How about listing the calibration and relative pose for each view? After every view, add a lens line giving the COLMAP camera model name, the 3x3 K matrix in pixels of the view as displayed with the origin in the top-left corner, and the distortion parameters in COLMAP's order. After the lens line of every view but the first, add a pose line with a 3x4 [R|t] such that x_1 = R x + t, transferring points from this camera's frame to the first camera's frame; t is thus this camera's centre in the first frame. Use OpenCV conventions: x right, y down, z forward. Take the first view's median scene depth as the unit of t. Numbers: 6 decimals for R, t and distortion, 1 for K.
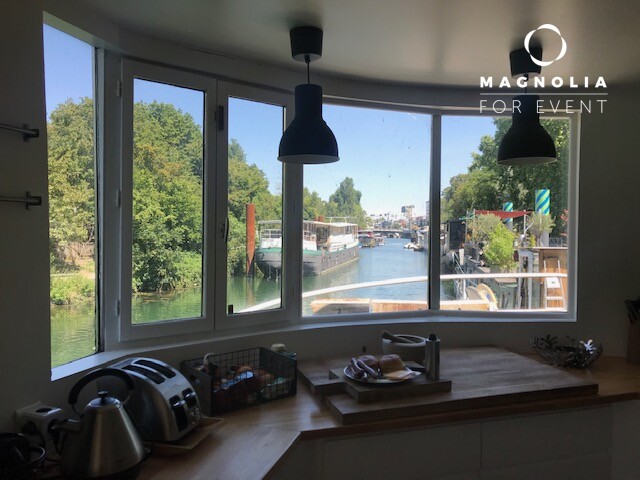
lens RADIAL K [[530.9, 0, 306.6], [0, 530.9, 225.1], [0, 0, 1]] dist [0.053286, -0.042697]
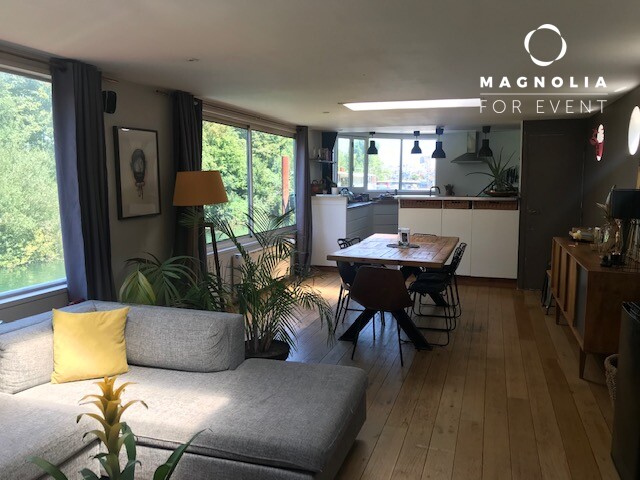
lens RADIAL K [[530.9, 0, 319.2], [0, 530.9, 239.4], [0, 0, 1]] dist [0.053286, -0.042697]
pose [[0.999956, 0.001726, -0.009230, -0.024917], [-0.000630, 0.993087, 0.117375, 0.004910], [0.009369, -0.117364, 0.993045, -0.227382]]
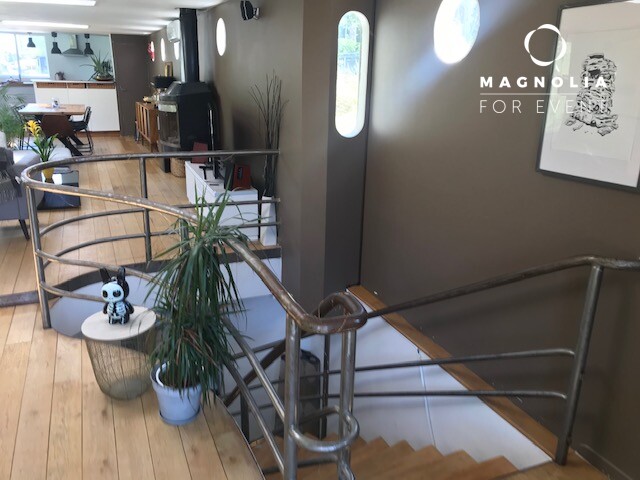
lens RADIAL K [[530.9, 0, 316.2], [0, 530.9, 226.6], [0, 0, 1]] dist [0.053286, -0.042697]
pose [[0.758528, -0.171304, 0.628721, -0.084282], [-0.020443, 0.958097, 0.285712, 0.001380], [-0.651319, -0.229573, 0.723242, -0.376048]]
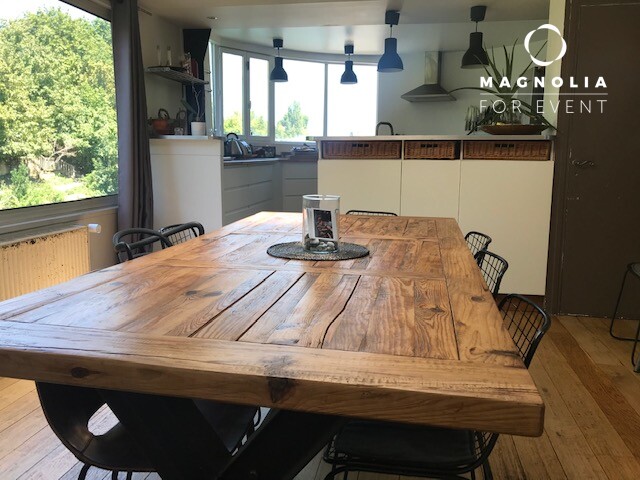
lens RADIAL K [[530.9, 0, 310.1], [0, 530.9, 228.0], [0, 0, 1]] dist [0.053286, -0.042697]
pose [[0.994564, -0.010974, 0.103543, -0.008123], [-0.004088, 0.989548, 0.144146, 0.015609], [-0.104042, -0.143786, 0.984124, -0.123703]]
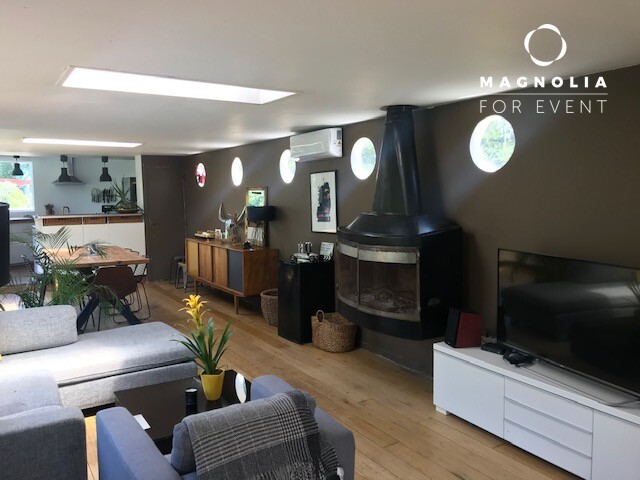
lens RADIAL K [[530.9, 0, 316.0], [0, 530.9, 239.6], [0, 0, 1]] dist [0.053286, -0.042697]
pose [[0.659045, -0.077905, 0.748058, -0.093507], [0.009776, 0.995424, 0.095054, 0.001626], [-0.752040, -0.055332, 0.656791, -0.264394]]
